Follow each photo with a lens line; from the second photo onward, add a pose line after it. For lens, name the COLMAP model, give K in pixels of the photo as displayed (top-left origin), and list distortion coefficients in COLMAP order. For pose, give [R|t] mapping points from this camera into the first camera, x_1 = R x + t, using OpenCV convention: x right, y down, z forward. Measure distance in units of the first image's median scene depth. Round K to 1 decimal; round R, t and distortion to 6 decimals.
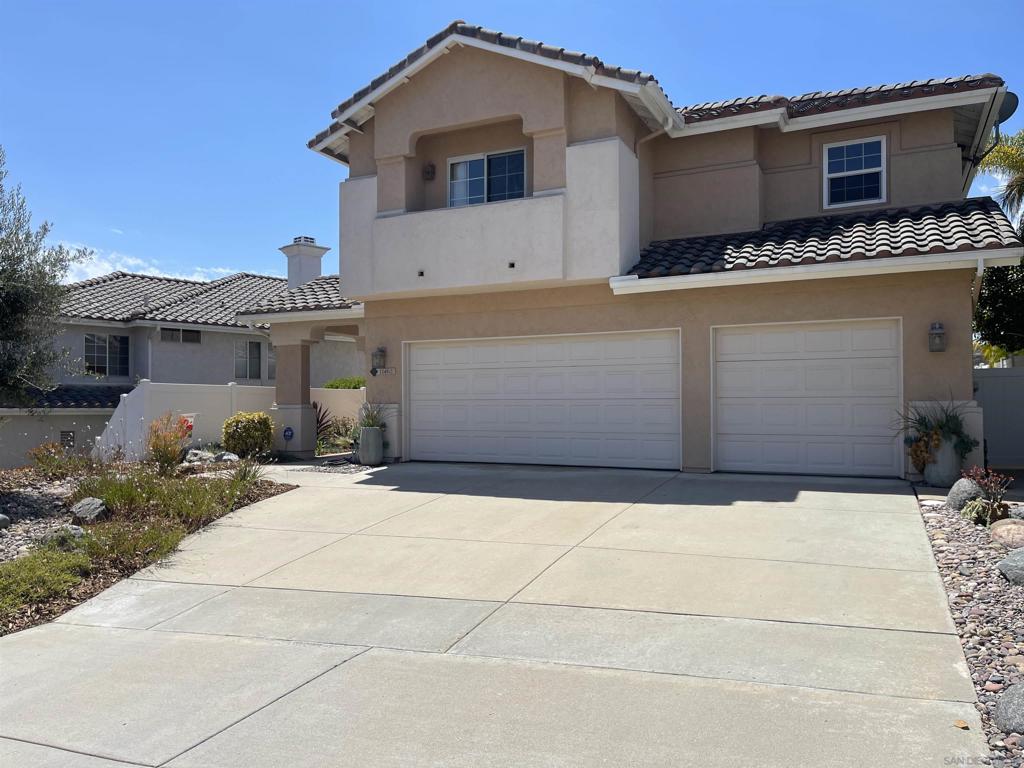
lens RADIAL K [[757.2, 0, 512.0], [0, 757.2, 384.0], [0, 0, 1]] dist [0.002523, -0.000003]
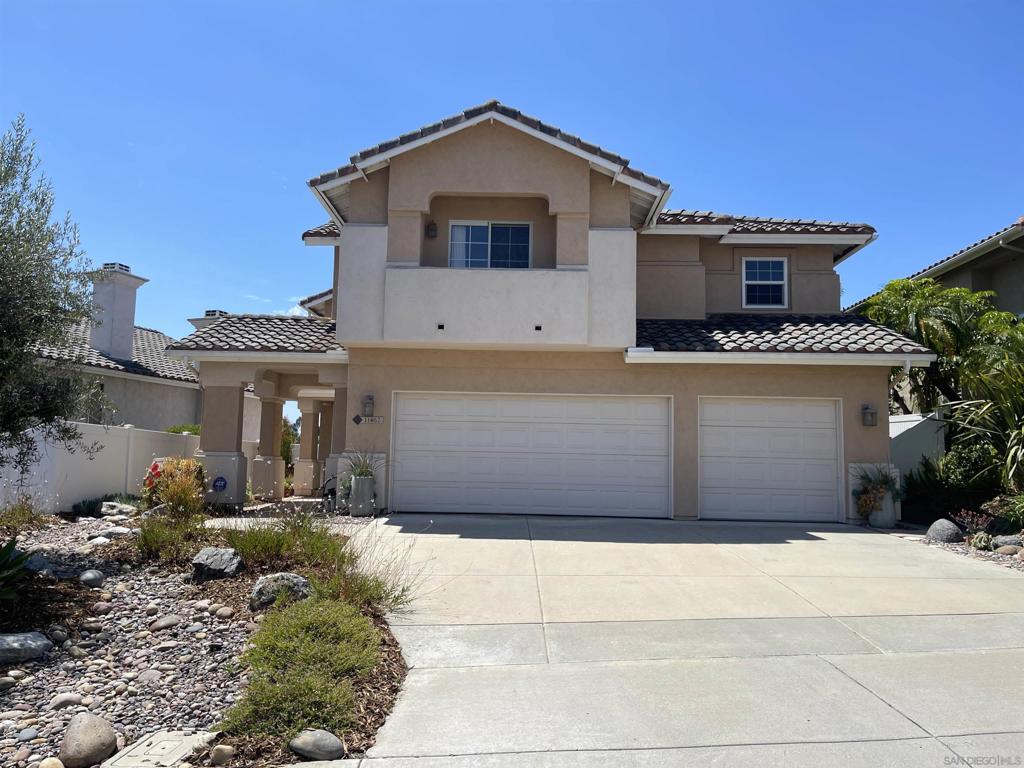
lens RADIAL K [[747.4, 0, 512.0], [0, 747.4, 384.0], [0, 0, 1]] dist [0.030212, -0.002904]
pose [[0.911694, 0.069991, 0.404864, -0.457082], [-0.034984, 0.995029, -0.093237, 0.024157], [-0.409377, 0.070840, 0.909611, 0.042151]]
